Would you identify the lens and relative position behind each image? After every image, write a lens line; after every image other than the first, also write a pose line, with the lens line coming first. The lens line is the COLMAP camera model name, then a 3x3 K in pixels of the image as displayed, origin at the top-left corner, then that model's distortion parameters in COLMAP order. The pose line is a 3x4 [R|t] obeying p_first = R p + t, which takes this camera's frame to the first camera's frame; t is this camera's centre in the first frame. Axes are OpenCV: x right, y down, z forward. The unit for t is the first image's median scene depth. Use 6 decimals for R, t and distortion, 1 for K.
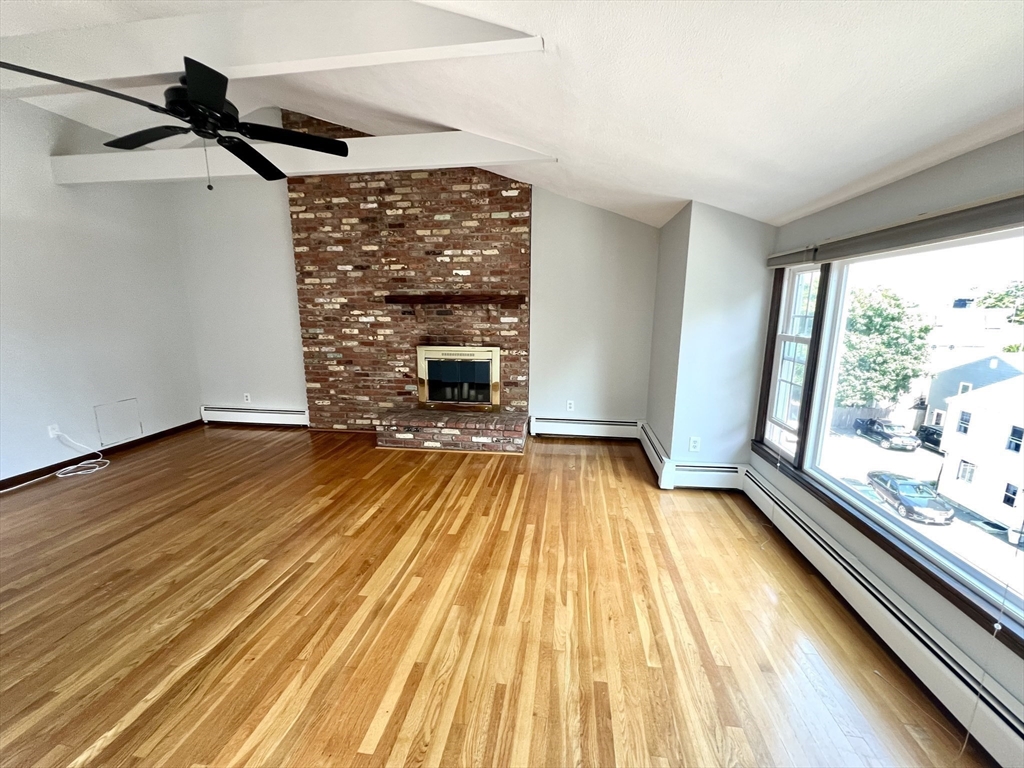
lens RADIAL K [[402.2, 0, 512.2], [0, 402.2, 382.0], [0, 0, 1]] dist [0.000879, 0.000313]
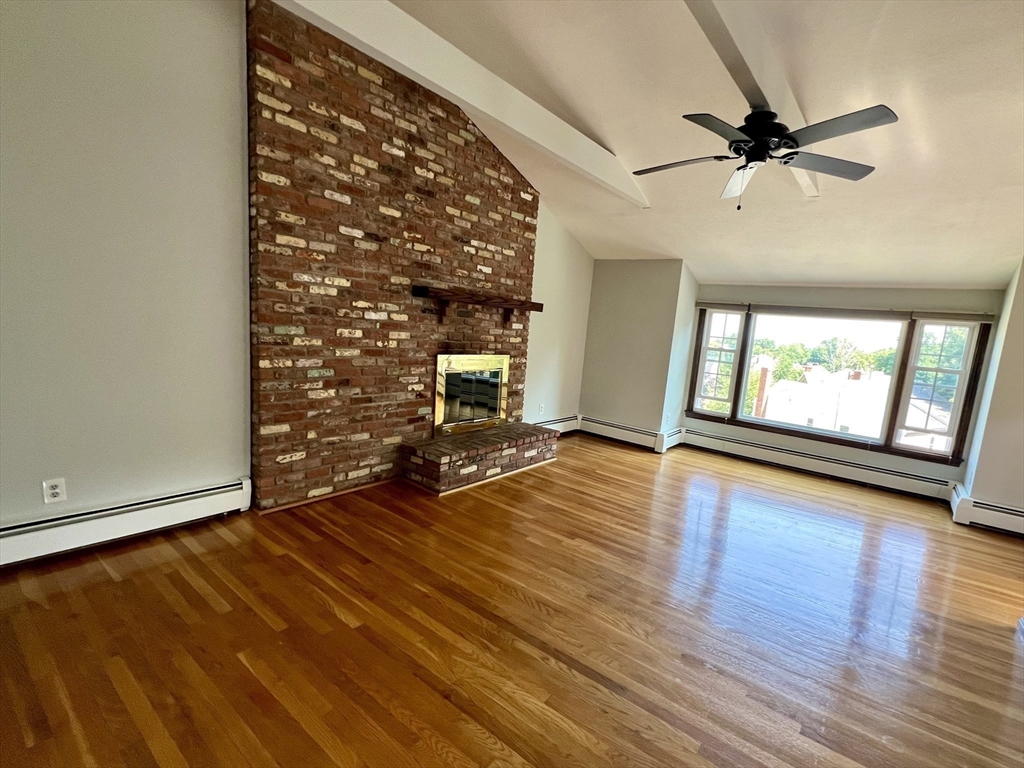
lens RADIAL K [[491.7, 0, 516.8], [0, 491.7, 389.8], [0, 0, 1]] dist [0.003281, 0.000068]
pose [[0.486632, -0.079136, 0.870015, -1.001520], [0.070579, 0.996195, 0.051136, -0.061805], [-0.870751, 0.036520, 0.490366, 0.419914]]
